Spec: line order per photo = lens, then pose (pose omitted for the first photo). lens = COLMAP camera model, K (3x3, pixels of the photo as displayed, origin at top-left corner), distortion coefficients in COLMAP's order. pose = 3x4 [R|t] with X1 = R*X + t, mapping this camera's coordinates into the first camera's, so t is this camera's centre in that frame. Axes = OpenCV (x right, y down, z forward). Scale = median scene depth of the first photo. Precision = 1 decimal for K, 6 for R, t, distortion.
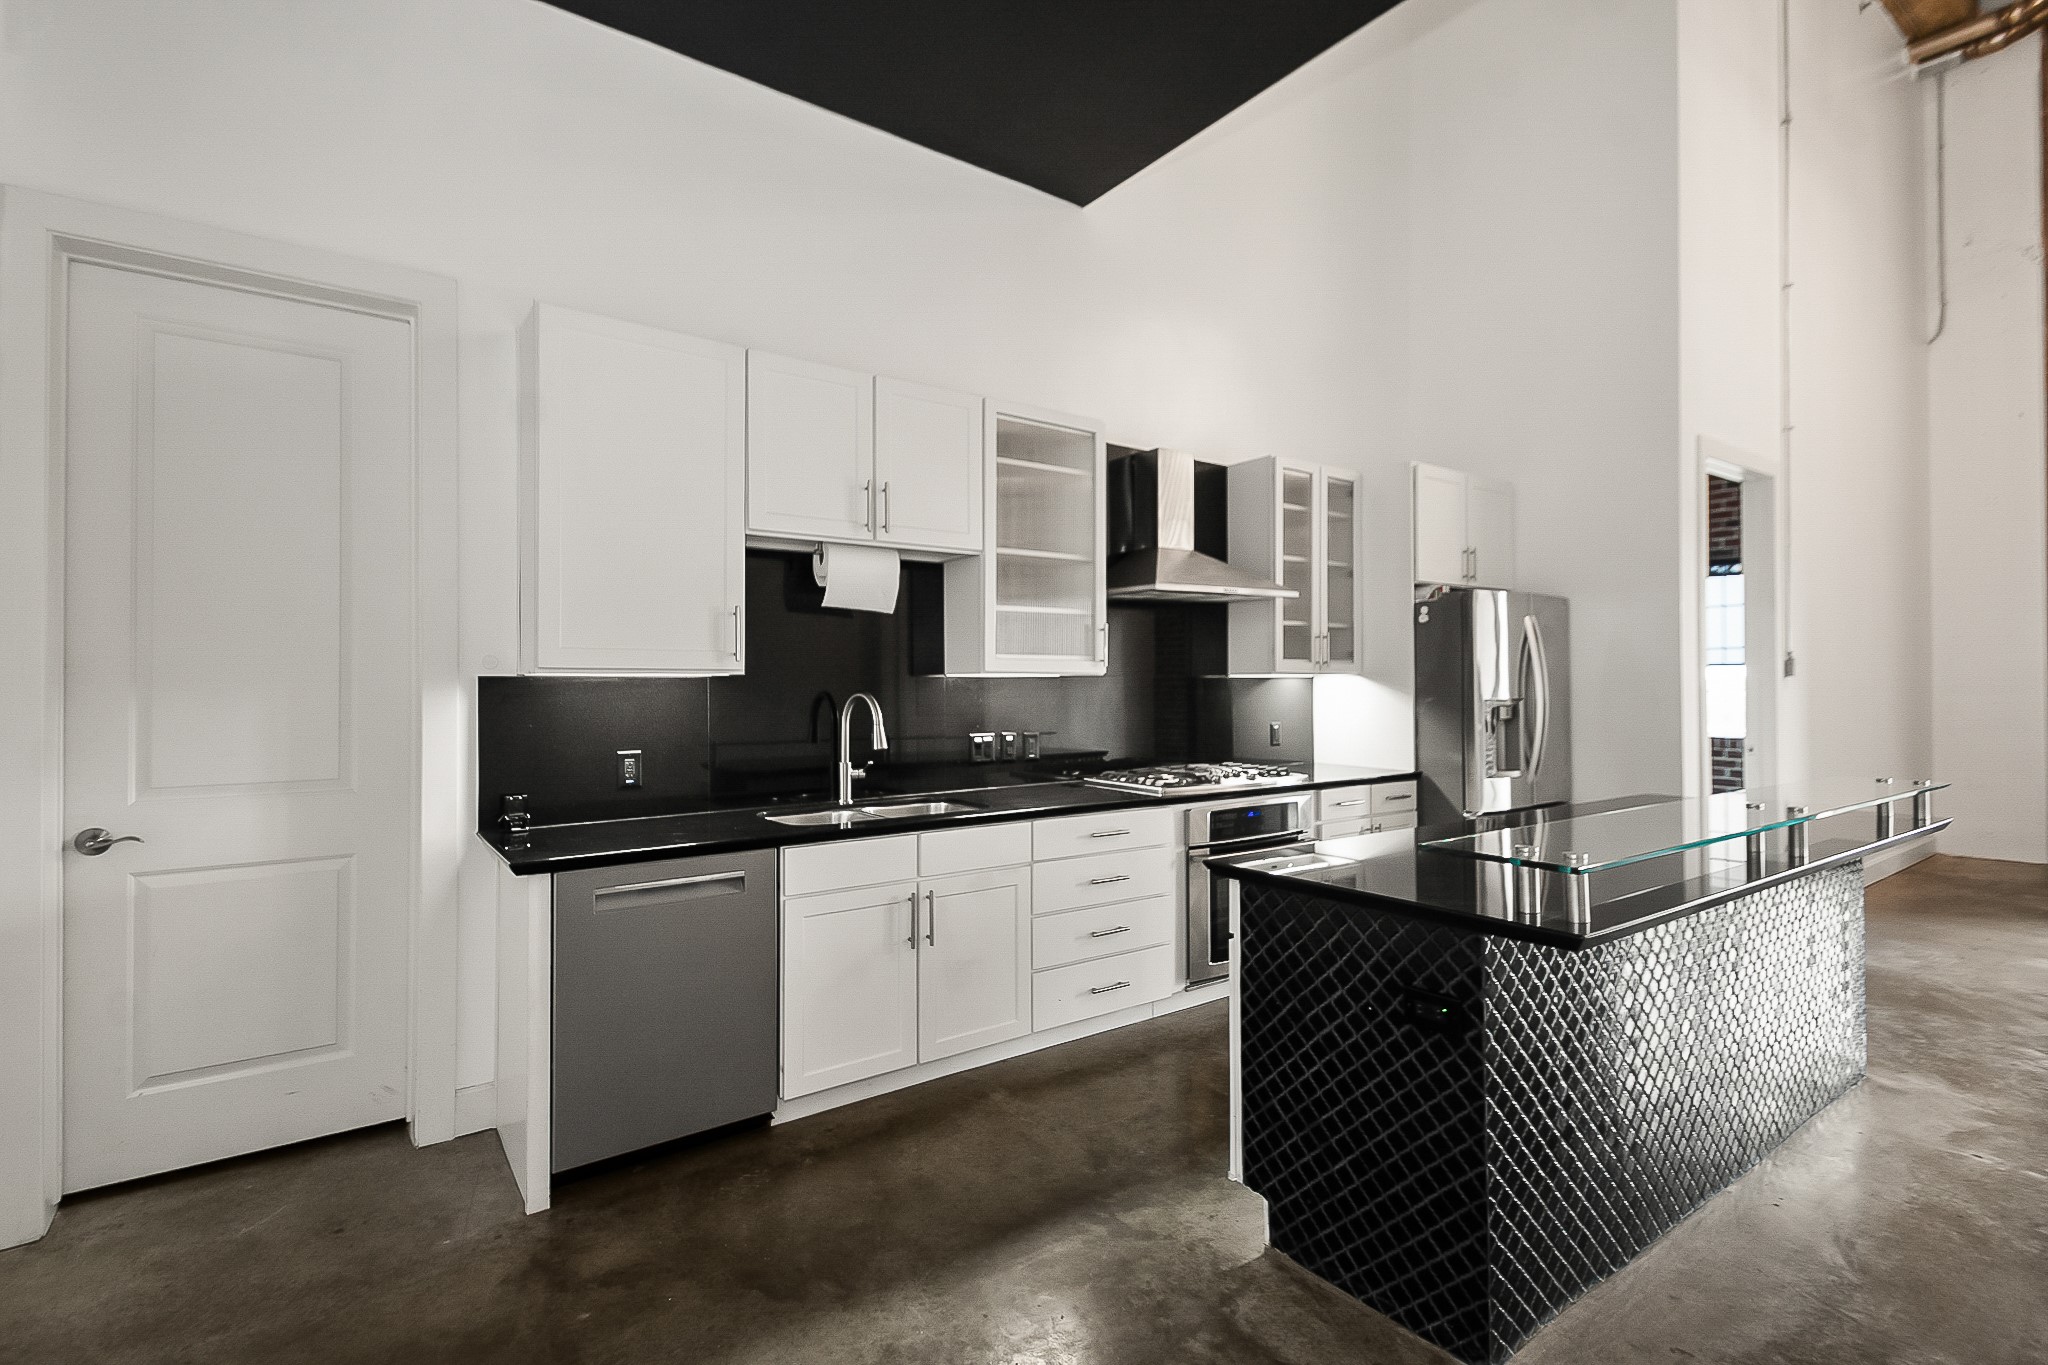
lens RADIAL K [[947.6, 0, 1042.4], [0, 947.6, 672.7], [0, 0, 1]] dist [0.034254, -0.014824]
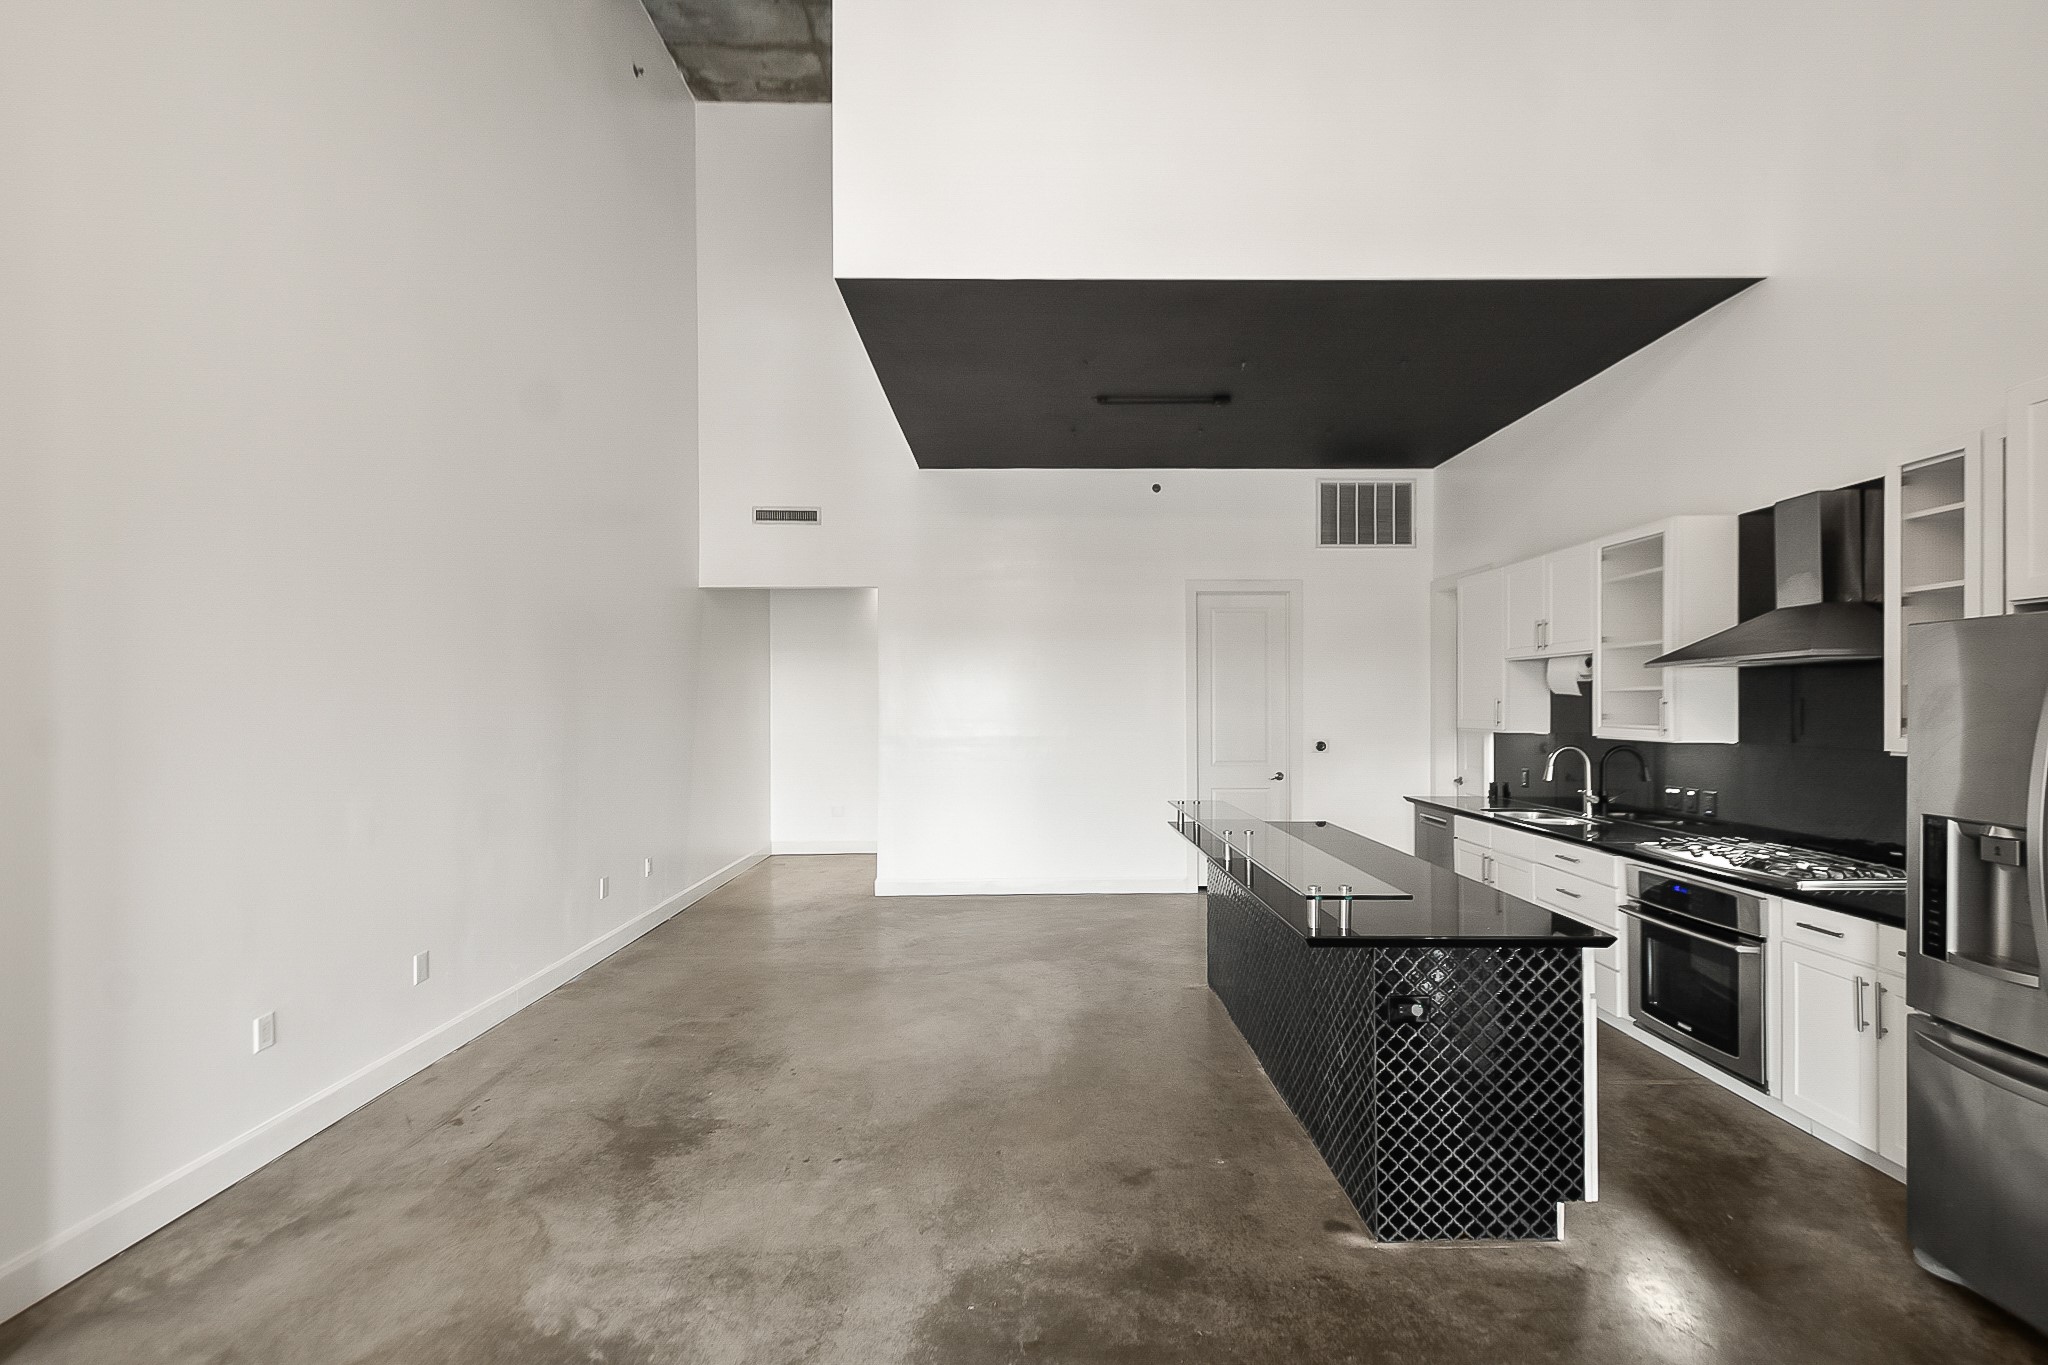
lens RADIAL K [[944.4, 0, 1029.0], [0, 944.4, 693.2], [0, 0, 1]] dist [0.030558, -0.016925]
pose [[-0.584565, -0.005623, -0.811327, 1.762964], [0.010877, 0.999832, -0.014767, -0.059139], [0.811274, -0.017457, -0.584406, 1.282707]]
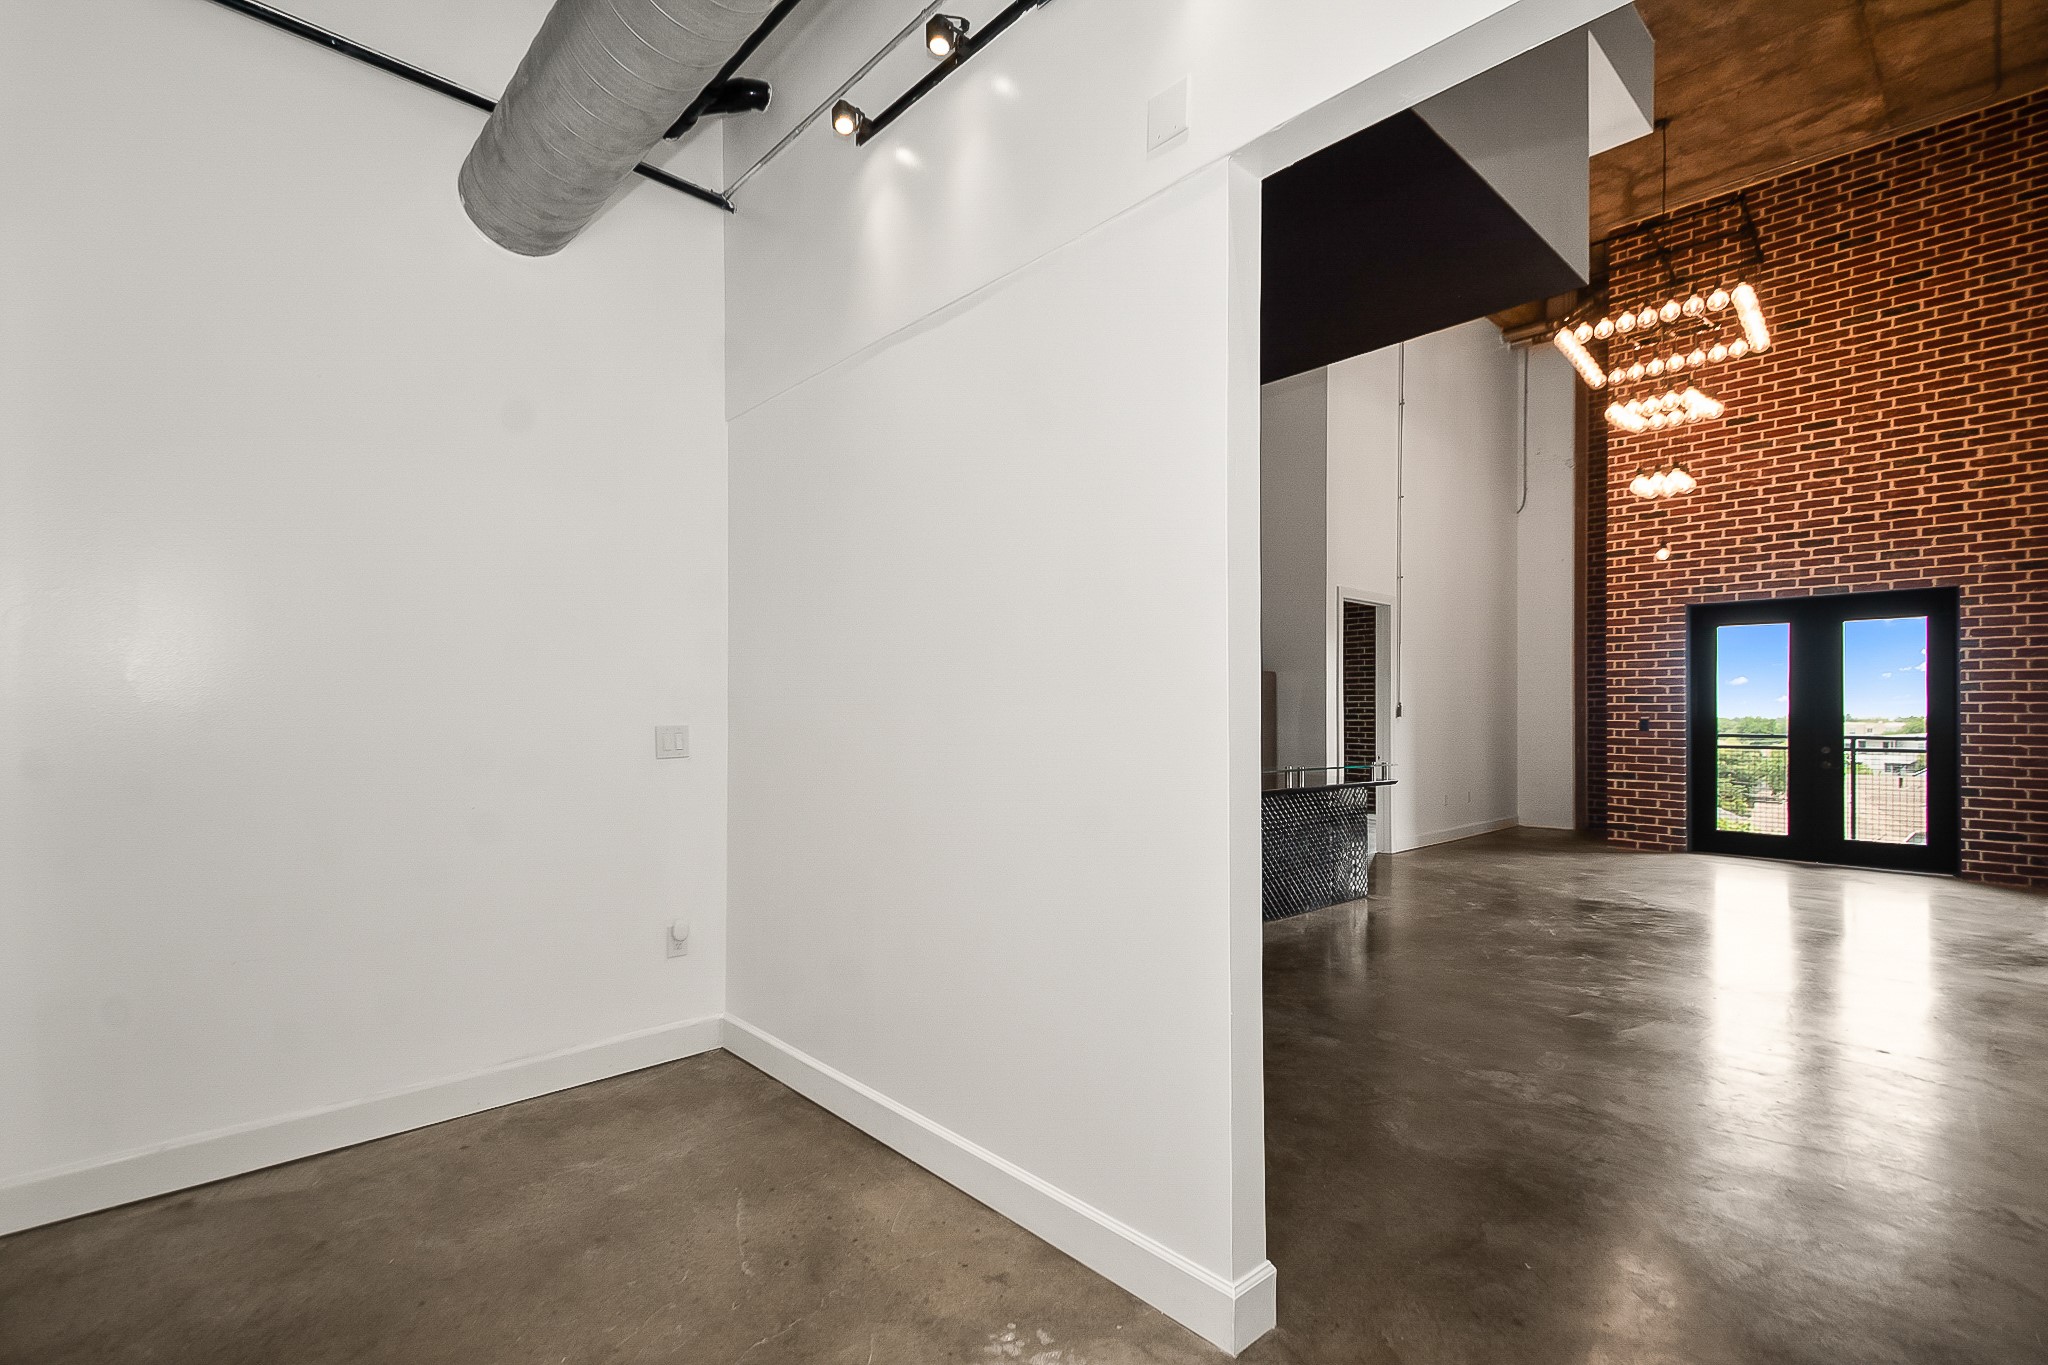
lens RADIAL K [[919.2, 0, 1027.7], [0, 919.2, 710.2], [0, 0, 1]] dist [0.032080, -0.014861]
pose [[0.993180, 0.007057, 0.116382, -0.189513], [-0.007159, 0.999974, 0.000453, -0.004902], [-0.116375, -0.001283, 0.993204, -1.045638]]
